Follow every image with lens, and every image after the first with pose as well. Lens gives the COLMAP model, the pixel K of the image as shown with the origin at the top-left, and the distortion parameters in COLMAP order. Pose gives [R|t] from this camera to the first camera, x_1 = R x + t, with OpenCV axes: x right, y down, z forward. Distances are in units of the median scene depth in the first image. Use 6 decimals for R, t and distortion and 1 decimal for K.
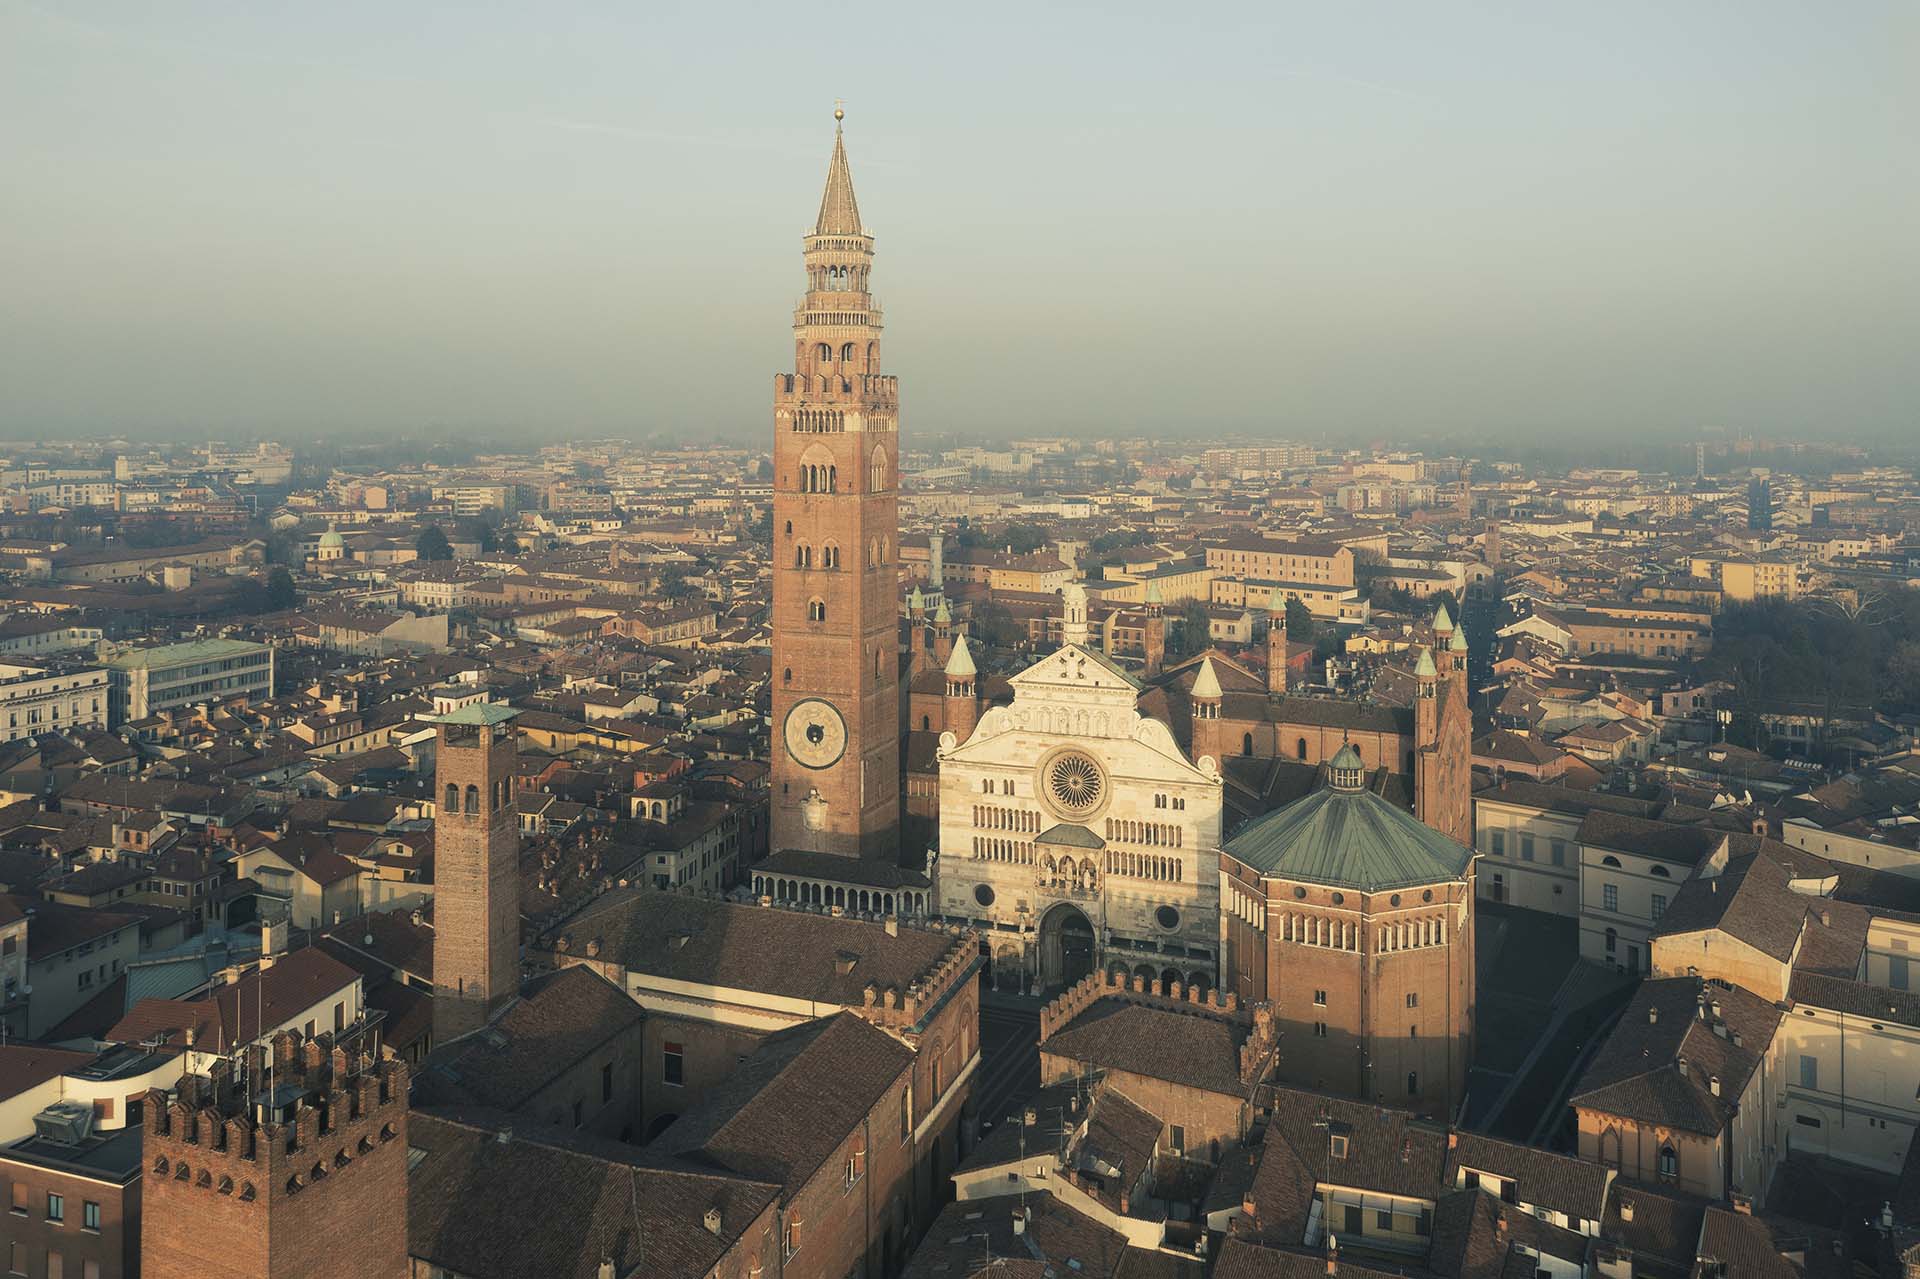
lens RADIAL K [[1581.5, 0, 936.4], [0, 1581.5, 508.3], [0, 0, 1]] dist [-0.010420, 0.014001]
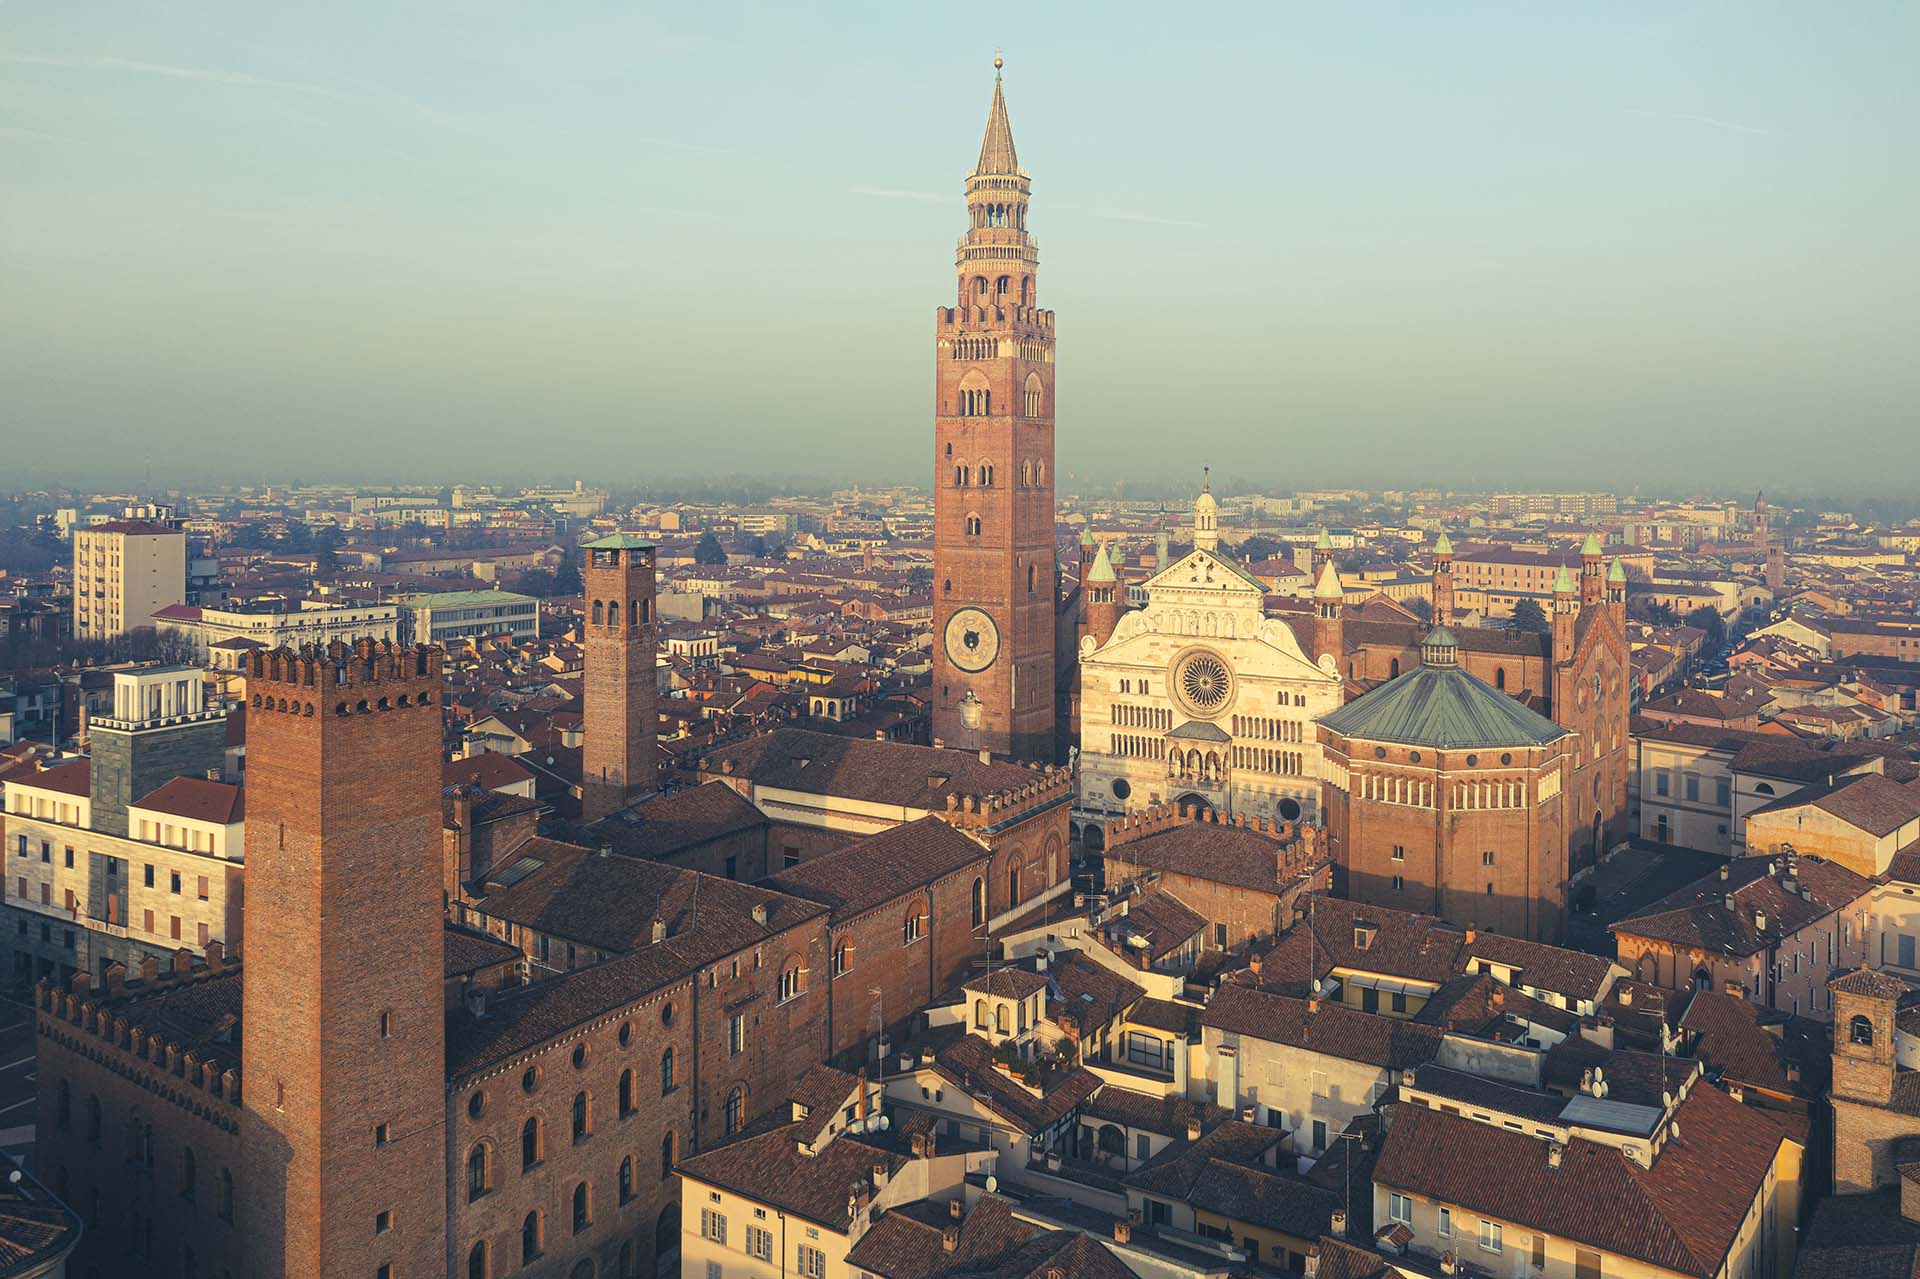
lens RADIAL K [[1581.5, 0, 962.7], [0, 1581.5, 641.4], [0, 0, 1]] dist [-0.010420, 0.014001]
pose [[0.982059, 0.016466, -0.187853, 0.124205], [-0.011658, 0.999576, 0.026669, 0.116871], [0.188213, -0.024001, 0.981835, -0.070900]]
